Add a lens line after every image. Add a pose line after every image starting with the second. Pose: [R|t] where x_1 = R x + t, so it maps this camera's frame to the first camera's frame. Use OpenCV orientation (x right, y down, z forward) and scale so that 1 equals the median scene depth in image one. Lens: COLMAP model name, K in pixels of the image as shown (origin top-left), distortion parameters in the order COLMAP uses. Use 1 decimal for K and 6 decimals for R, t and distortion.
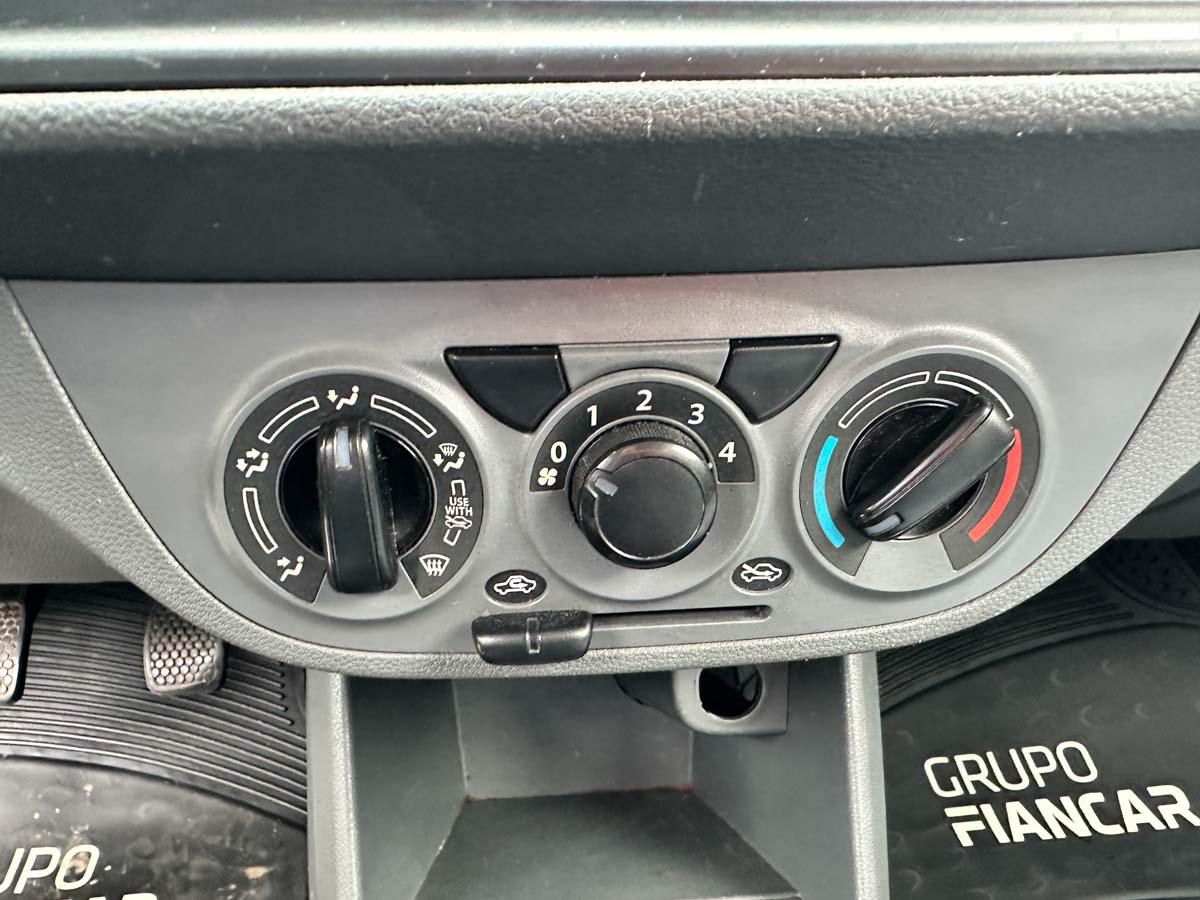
lens RADIAL K [[849.4, 0, 593.0], [0, 849.4, 491.4], [0, 0, 1]] dist [-0.007646, 0.005512]
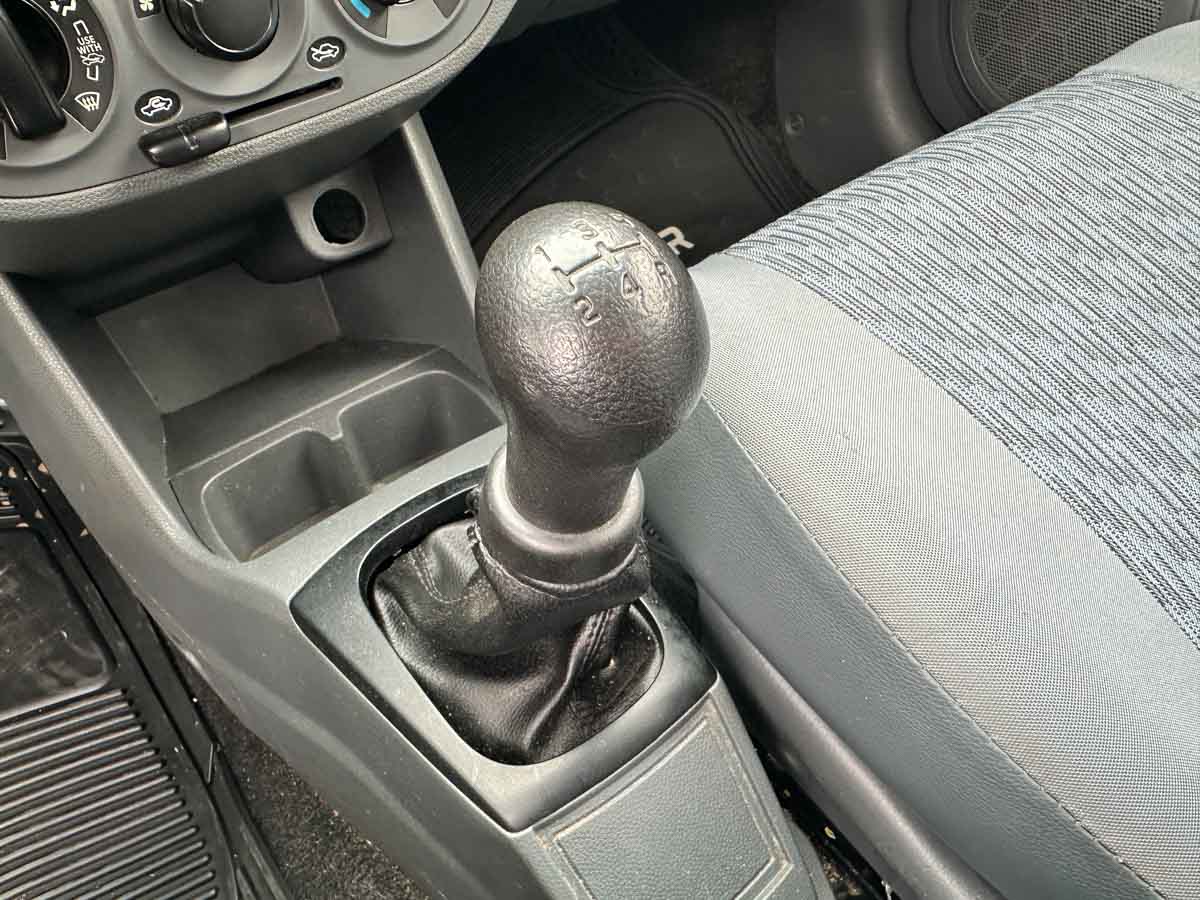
lens RADIAL K [[849.4, 0, 593.0], [0, 849.4, 491.4], [0, 0, 1]] dist [-0.007646, 0.005512]
pose [[0.838656, -0.425966, 0.339426, -0.228939], [0.255293, 0.857918, 0.445872, 0.213868], [-0.481126, -0.287280, 0.828244, -0.628910]]
